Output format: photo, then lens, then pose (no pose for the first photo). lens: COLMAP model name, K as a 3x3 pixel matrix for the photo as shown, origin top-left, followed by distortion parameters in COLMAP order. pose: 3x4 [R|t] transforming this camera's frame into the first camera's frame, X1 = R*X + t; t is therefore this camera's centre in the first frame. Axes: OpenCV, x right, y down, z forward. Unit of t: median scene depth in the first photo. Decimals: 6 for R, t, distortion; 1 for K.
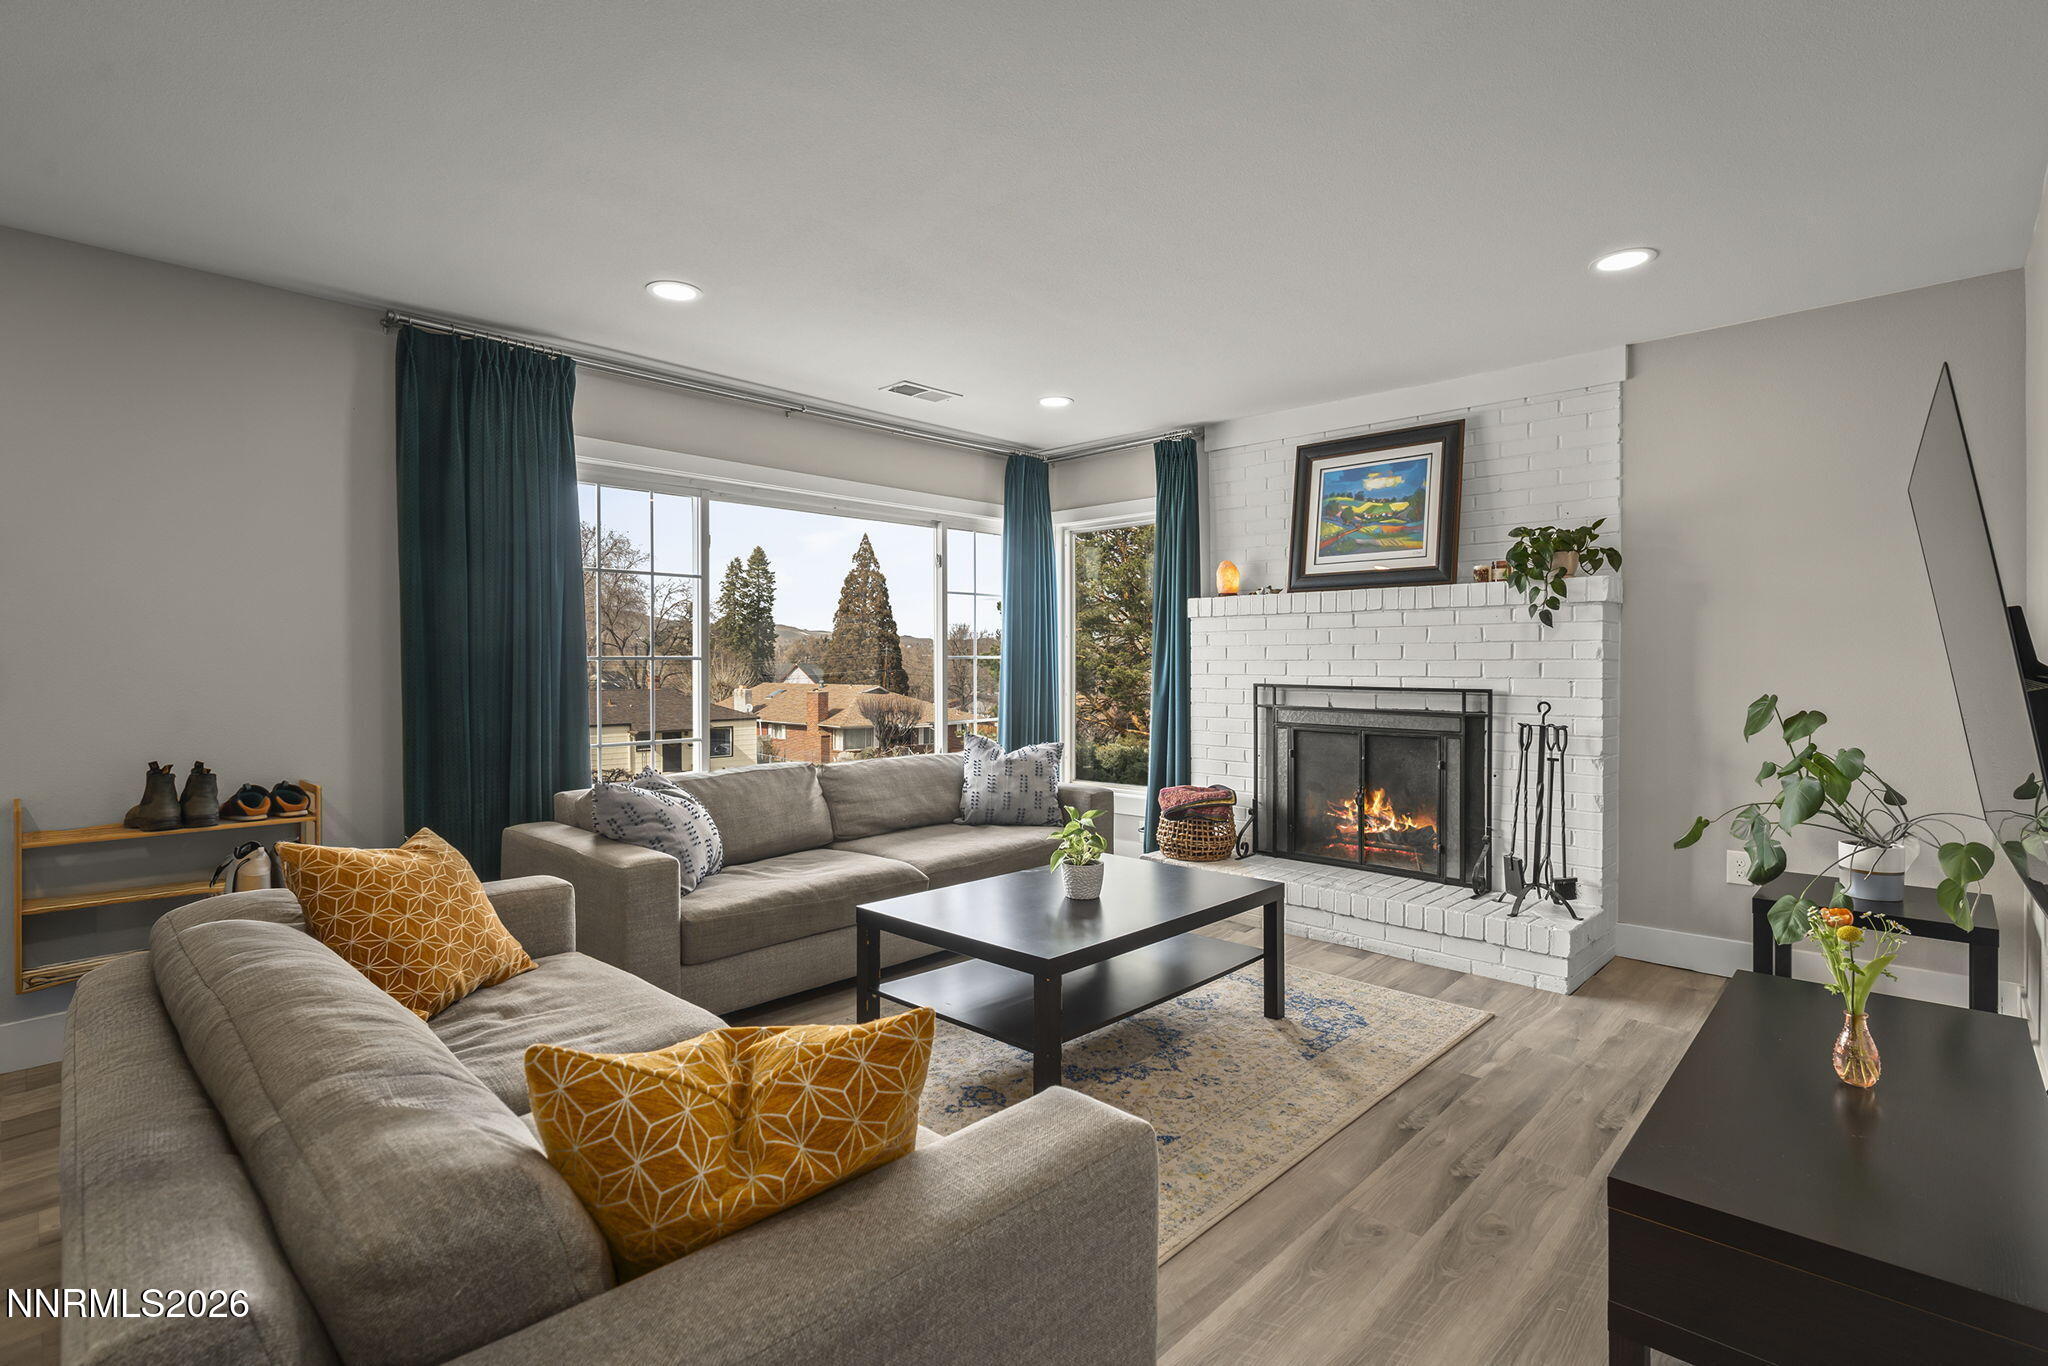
lens RADIAL K [[982.3, 0, 1021.7], [0, 982.3, 654.0], [0, 0, 1]] dist [-0.006552, 0.000581]
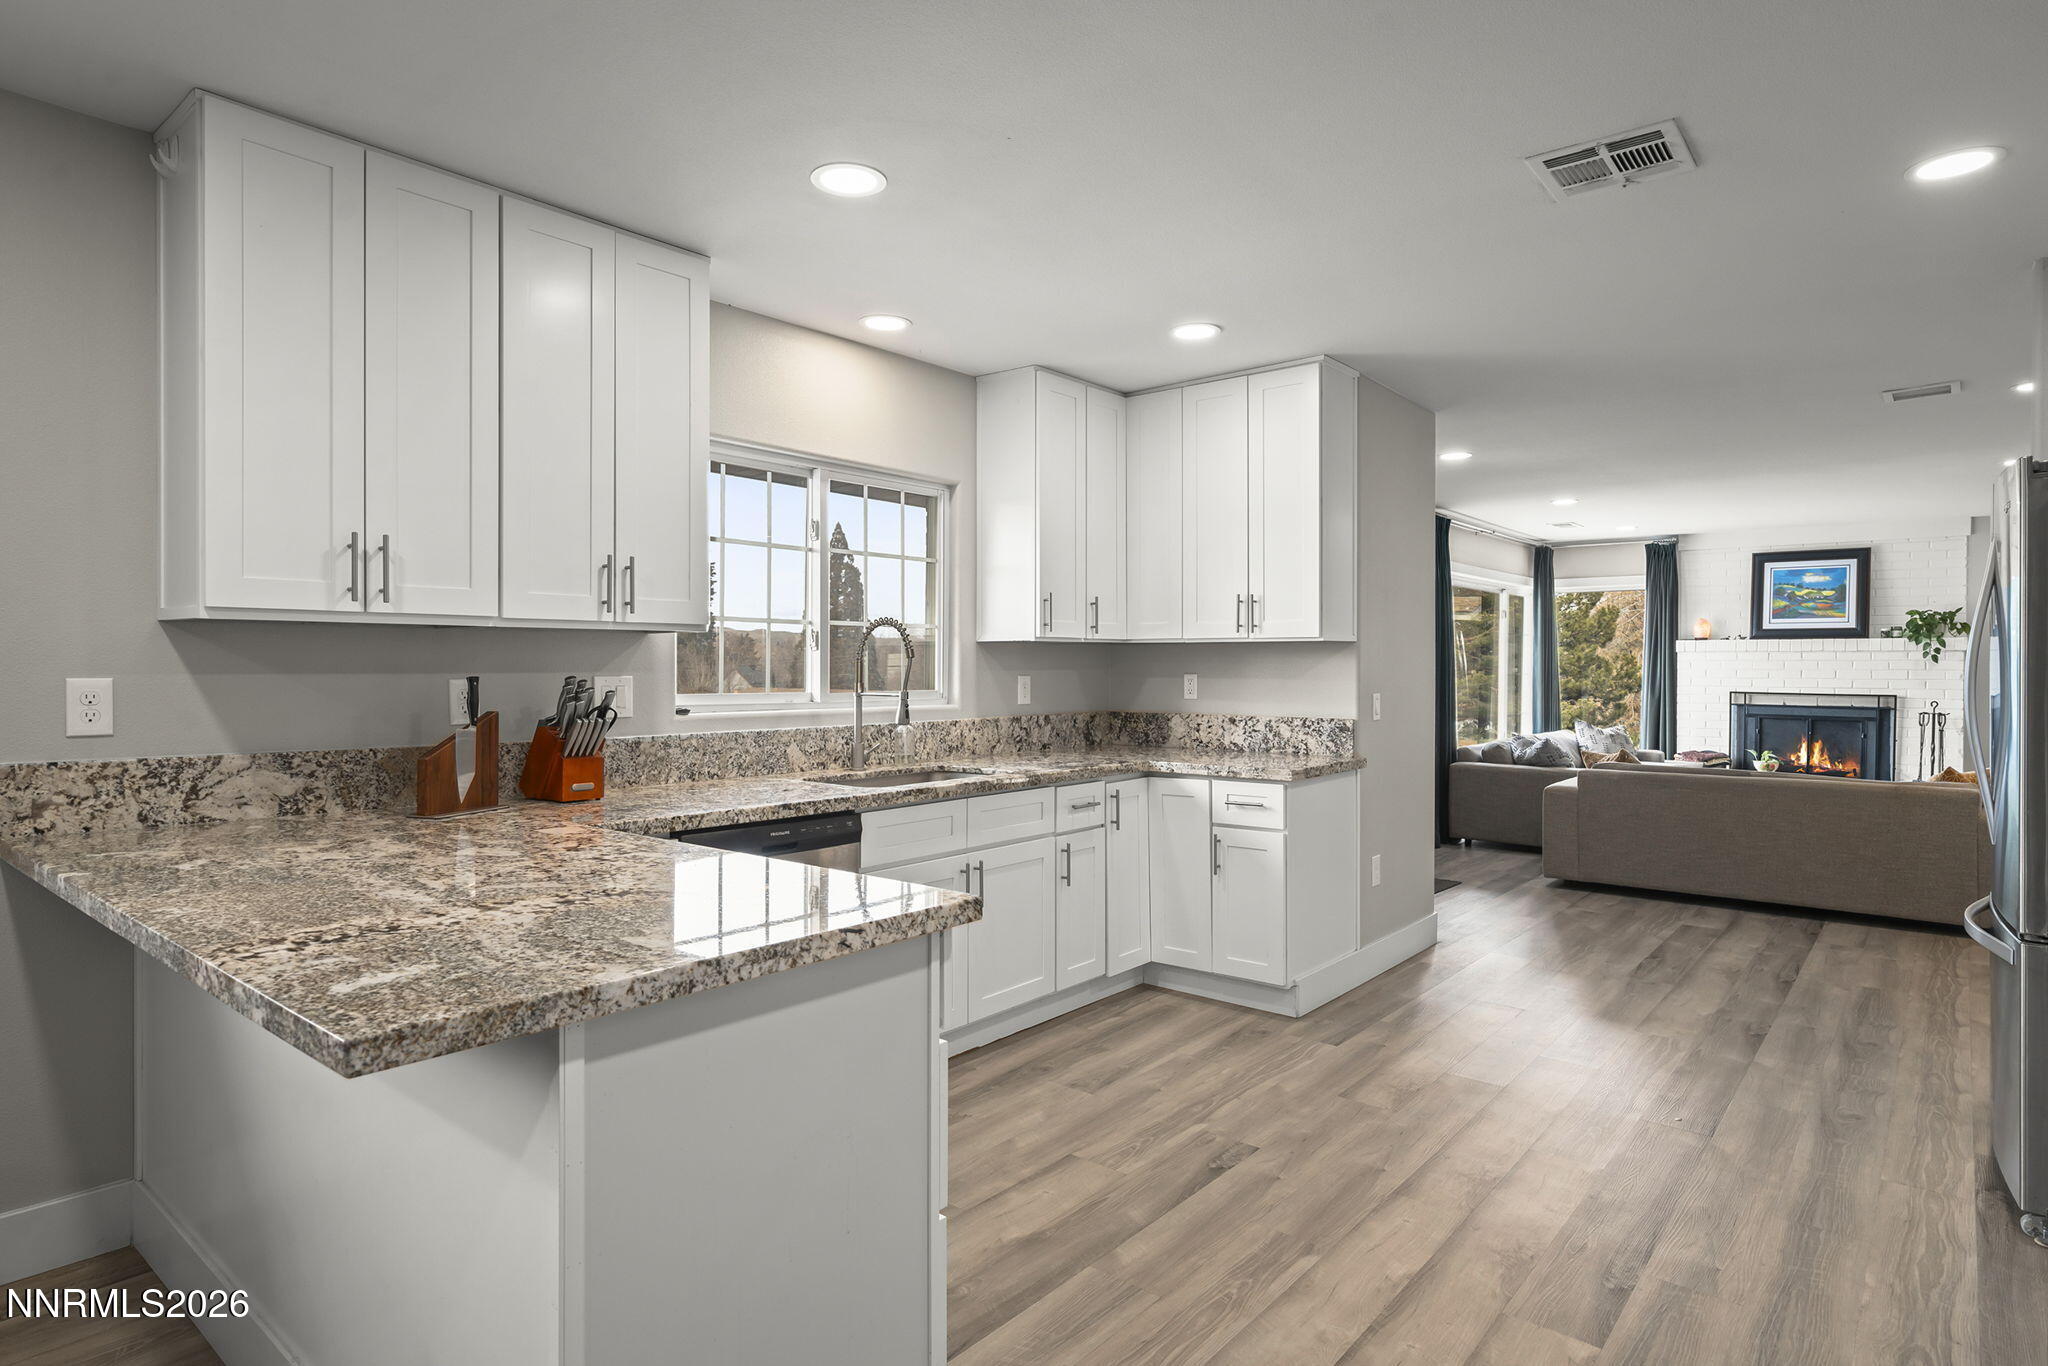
lens RADIAL K [[1109.0, 0, 1016.2], [0, 1109.0, 670.7], [0, 0, 1]] dist [-0.003671, 0.003048]
pose [[0.998178, 0.001530, 0.060318, -1.236502], [-0.002469, 0.999877, 0.015492, -0.036387], [-0.060287, -0.015613, 0.998059, -0.949368]]
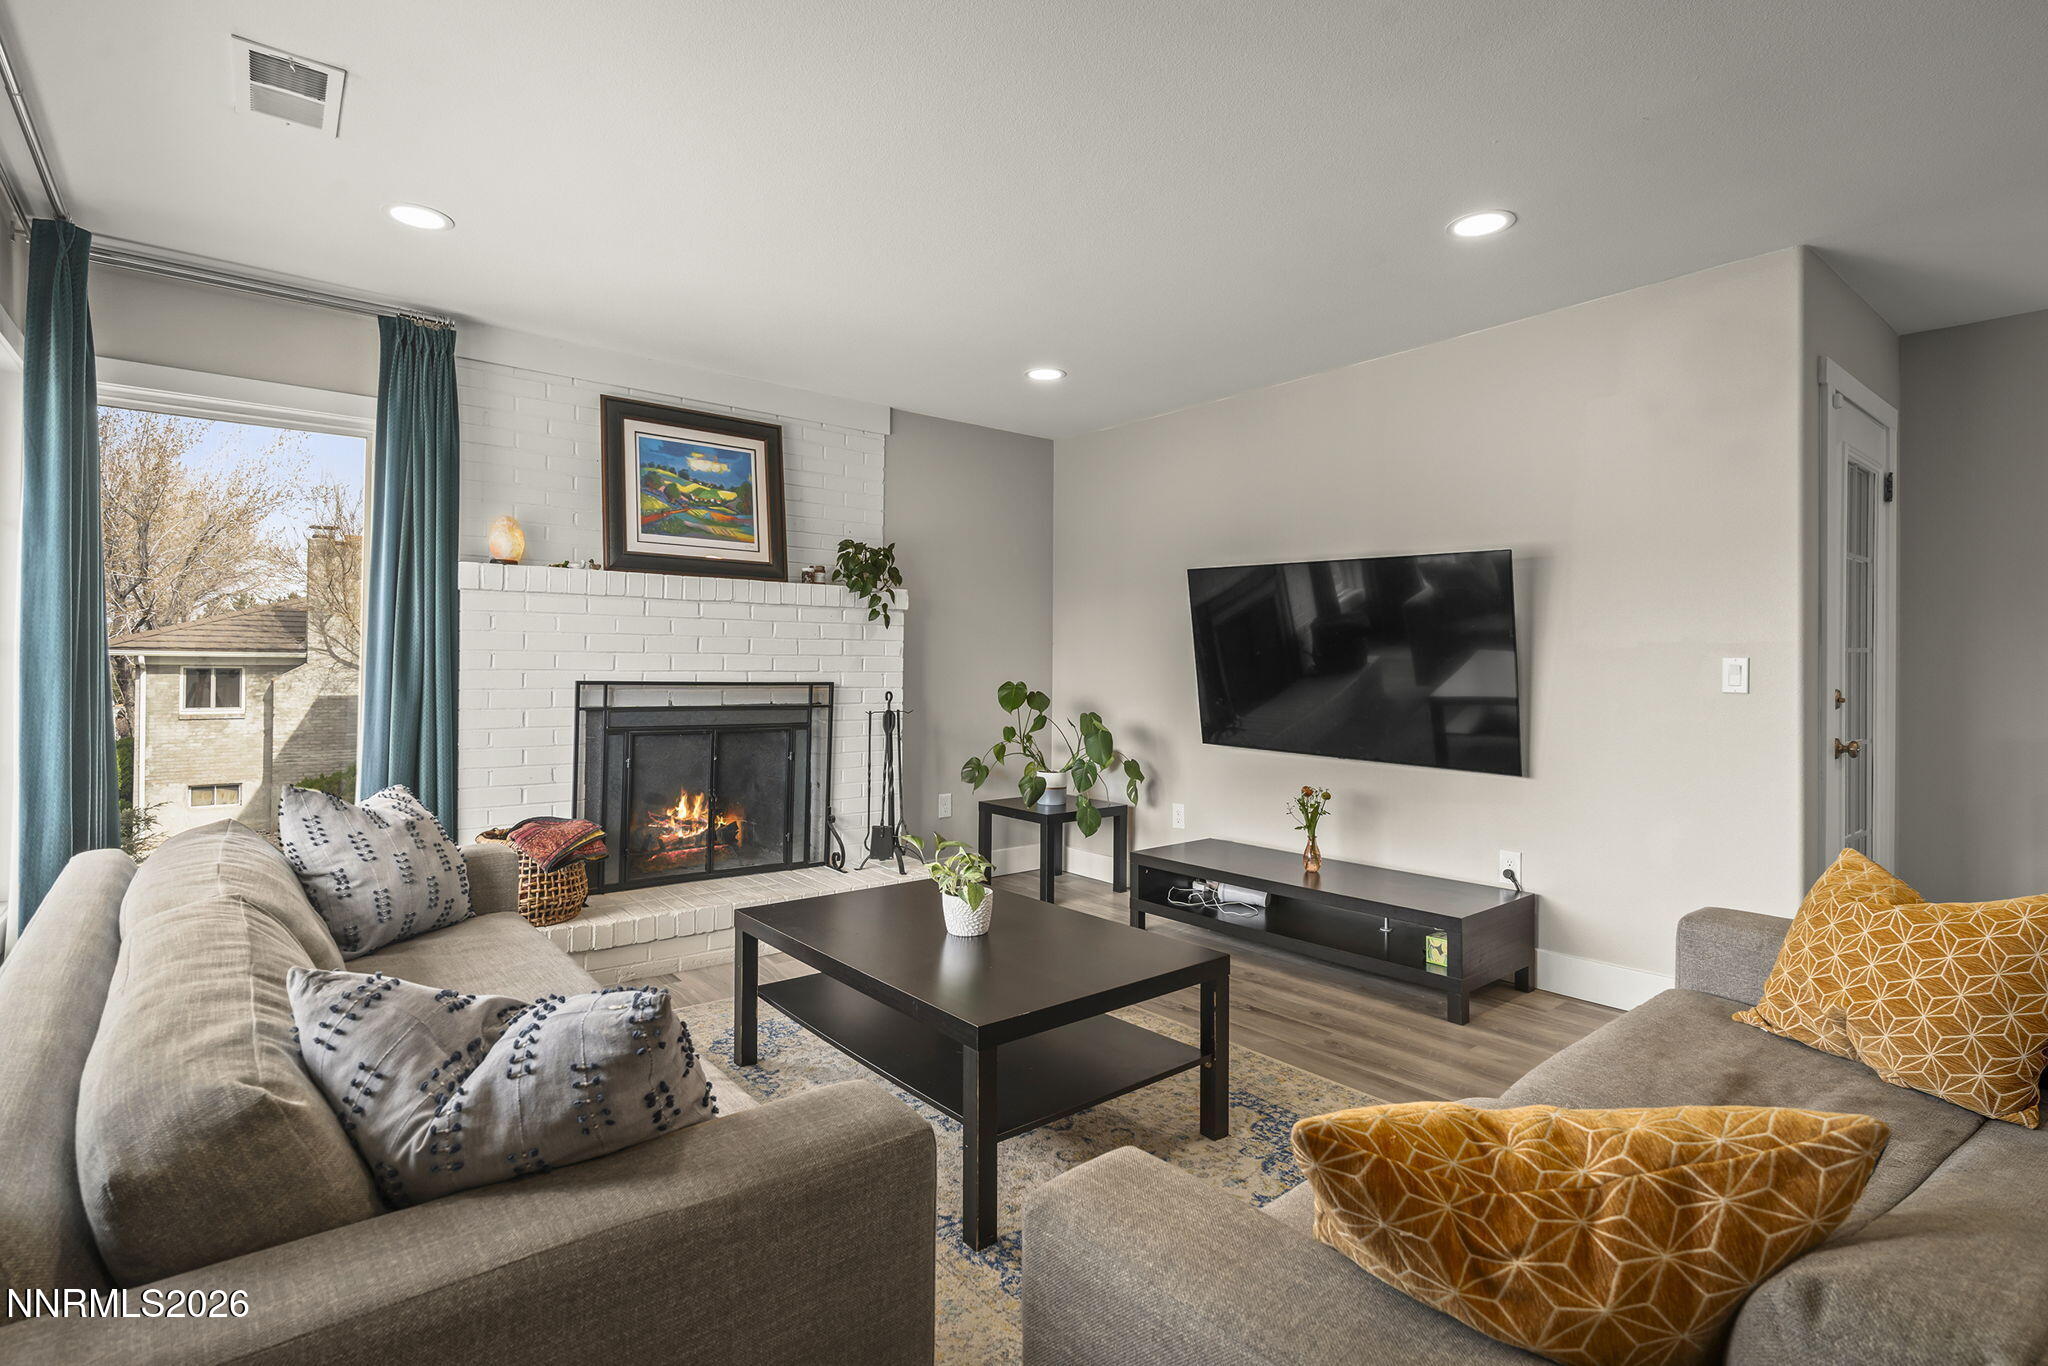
lens RADIAL K [[982.3, 0, 1010.7], [0, 982.3, 658.4], [0, 0, 1]] dist [-0.006552, 0.000581]
pose [[0.132501, 0.004971, 0.991170, -0.545140], [-0.021187, 0.999773, -0.002182, 0.006936], [-0.990956, -0.020711, 0.132576, 0.595760]]
